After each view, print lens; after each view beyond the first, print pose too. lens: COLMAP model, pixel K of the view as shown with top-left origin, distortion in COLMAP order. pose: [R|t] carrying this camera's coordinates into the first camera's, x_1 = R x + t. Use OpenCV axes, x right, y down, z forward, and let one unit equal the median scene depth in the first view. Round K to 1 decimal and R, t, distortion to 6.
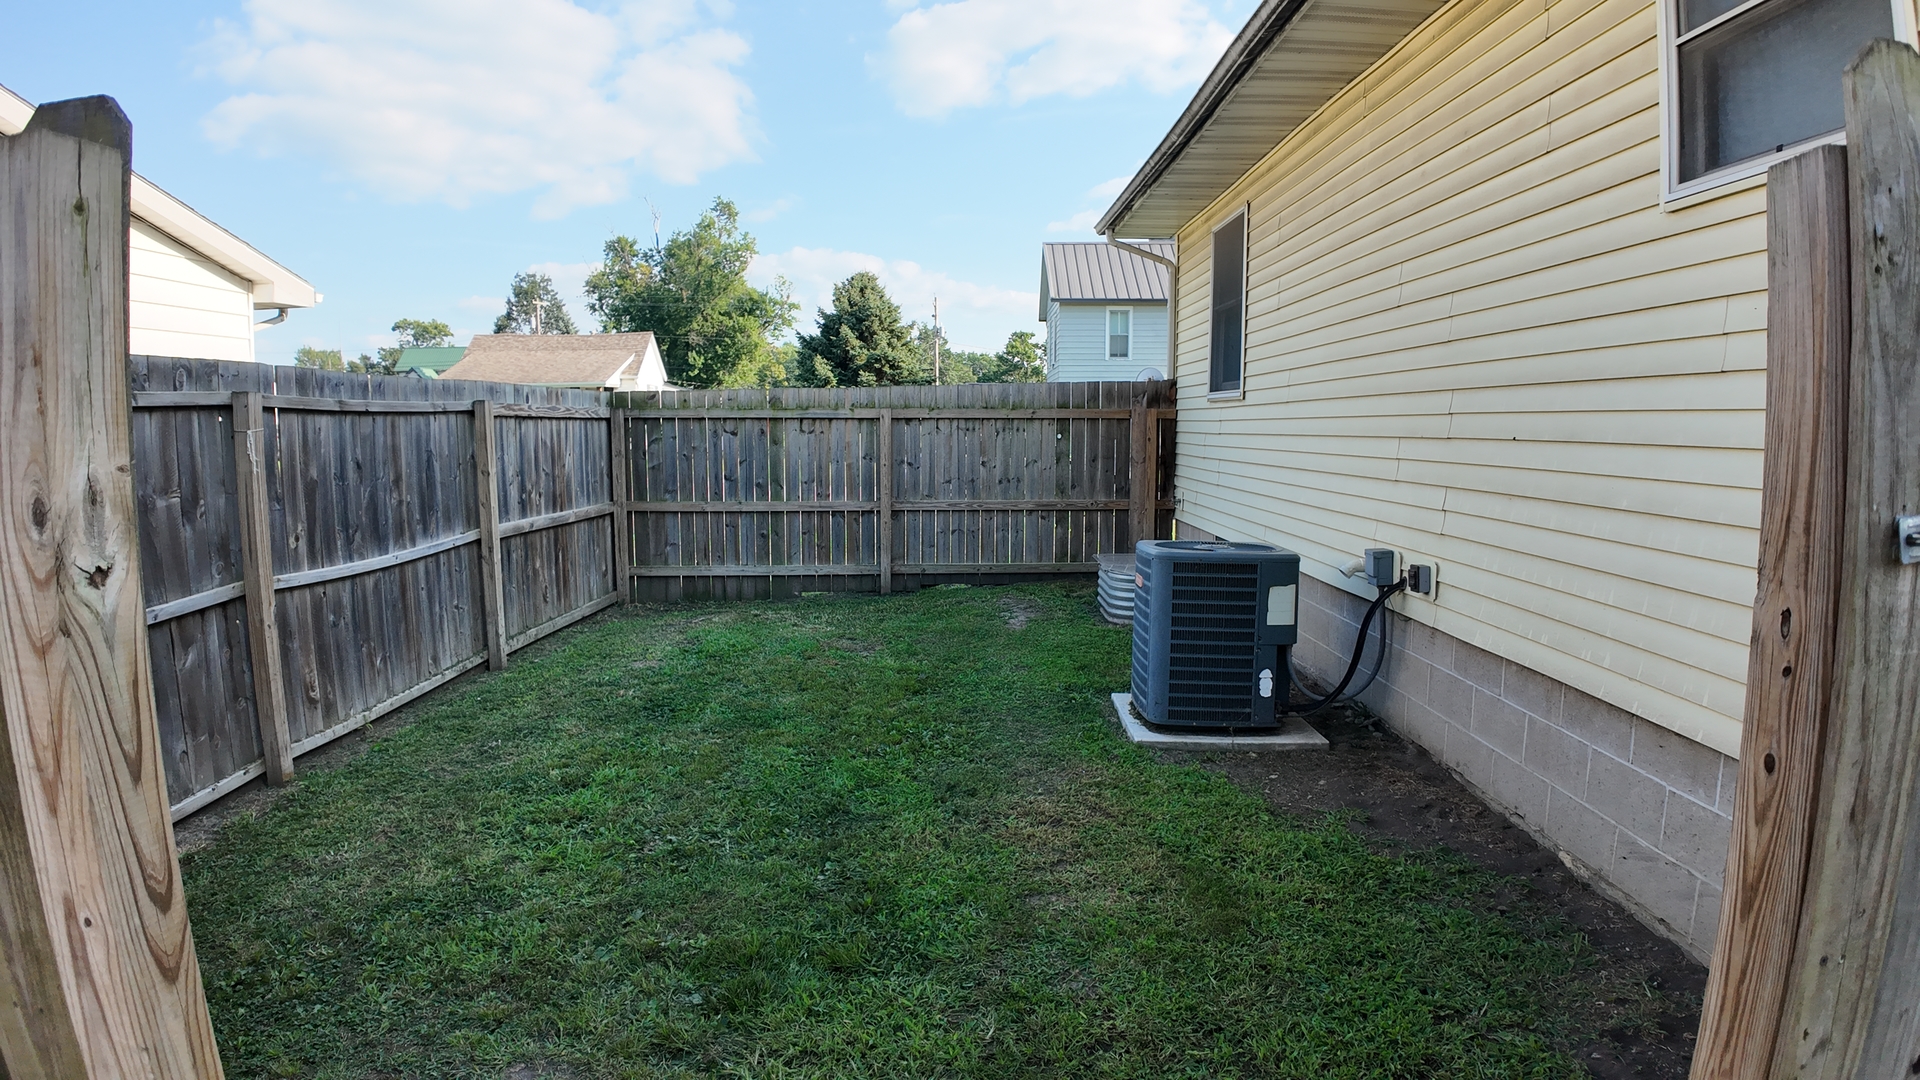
lens RADIAL K [[1022.1, 0, 960.0], [0, 1022.1, 540.0], [0, 0, 1]] dist [-0.111846, 0.000406]
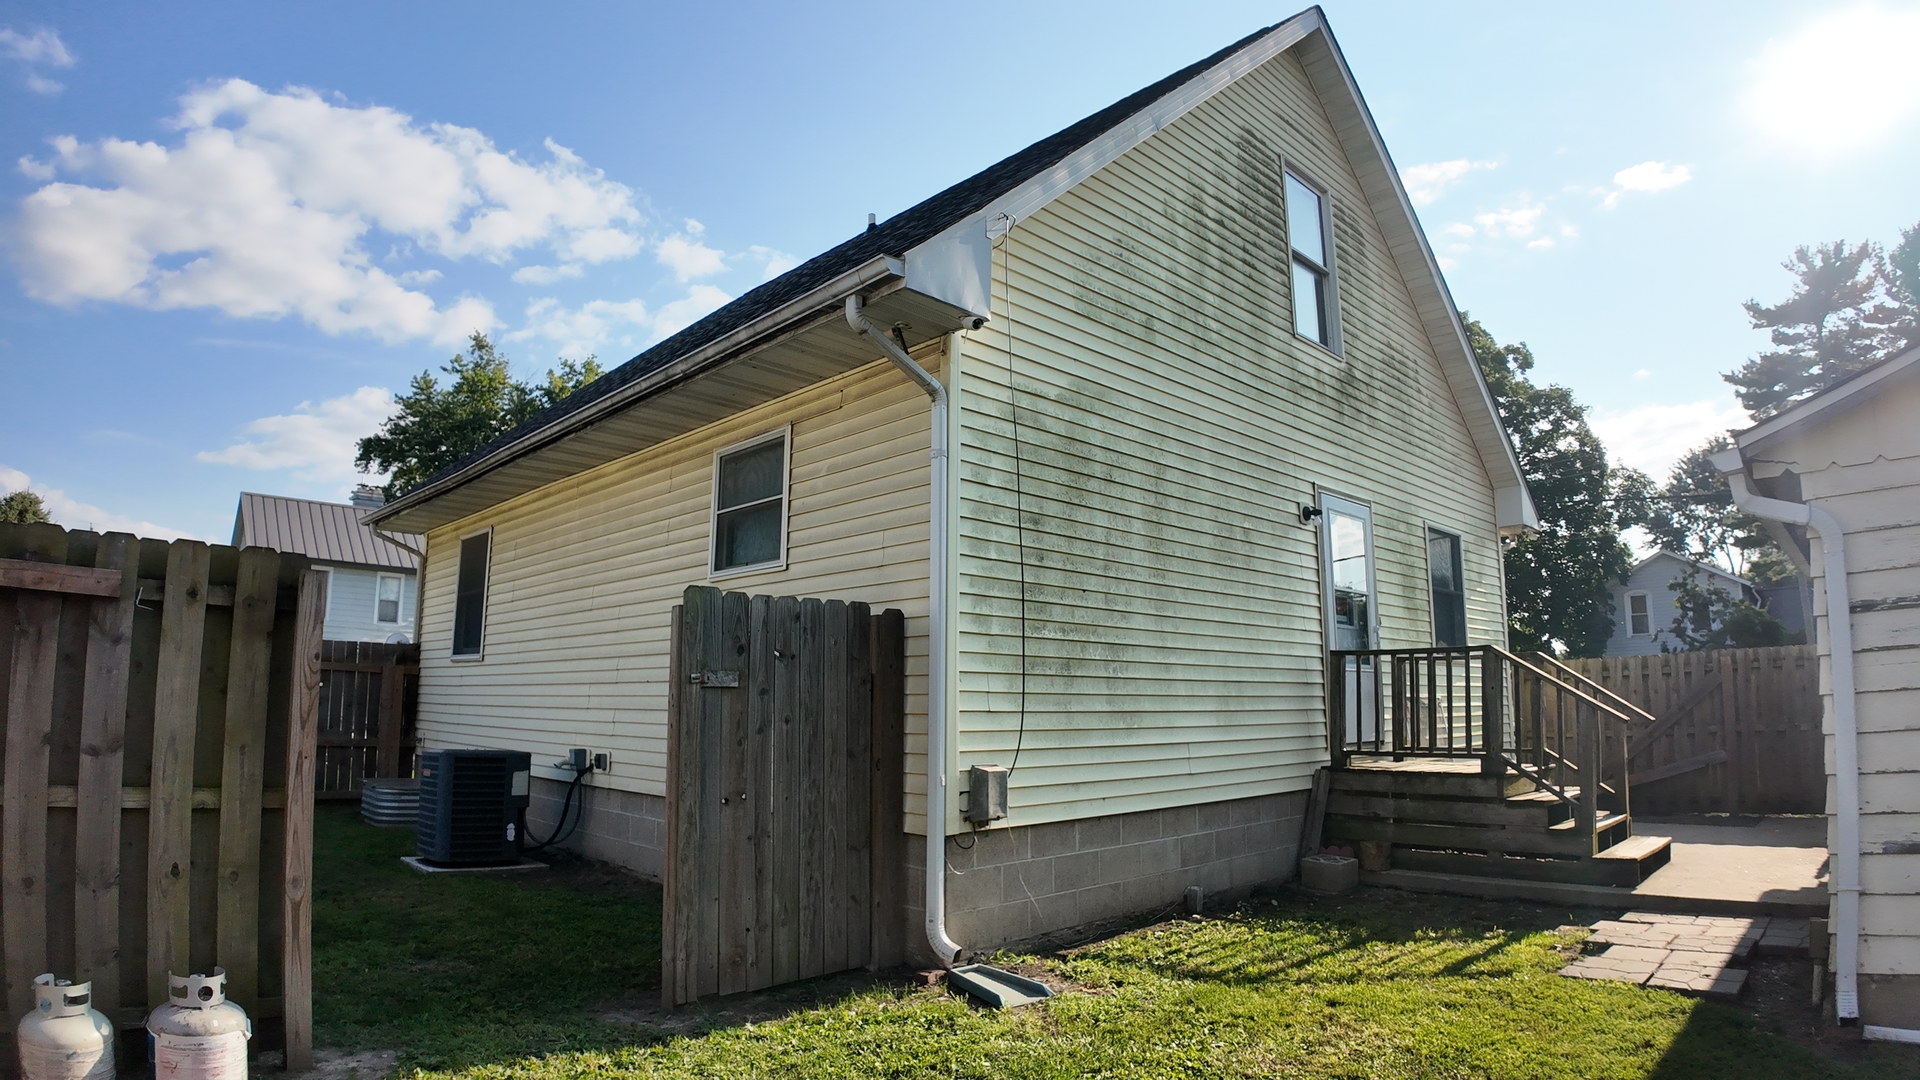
lens RADIAL K [[1022.1, 0, 960.0], [0, 1022.1, 540.0], [0, 0, 1]] dist [-0.111846, 0.000406]
pose [[0.719042, 0.115329, 0.685331, -0.293233], [0.070430, 0.968965, -0.236954, 0.103176], [-0.691389, 0.218648, 0.688603, -0.638242]]
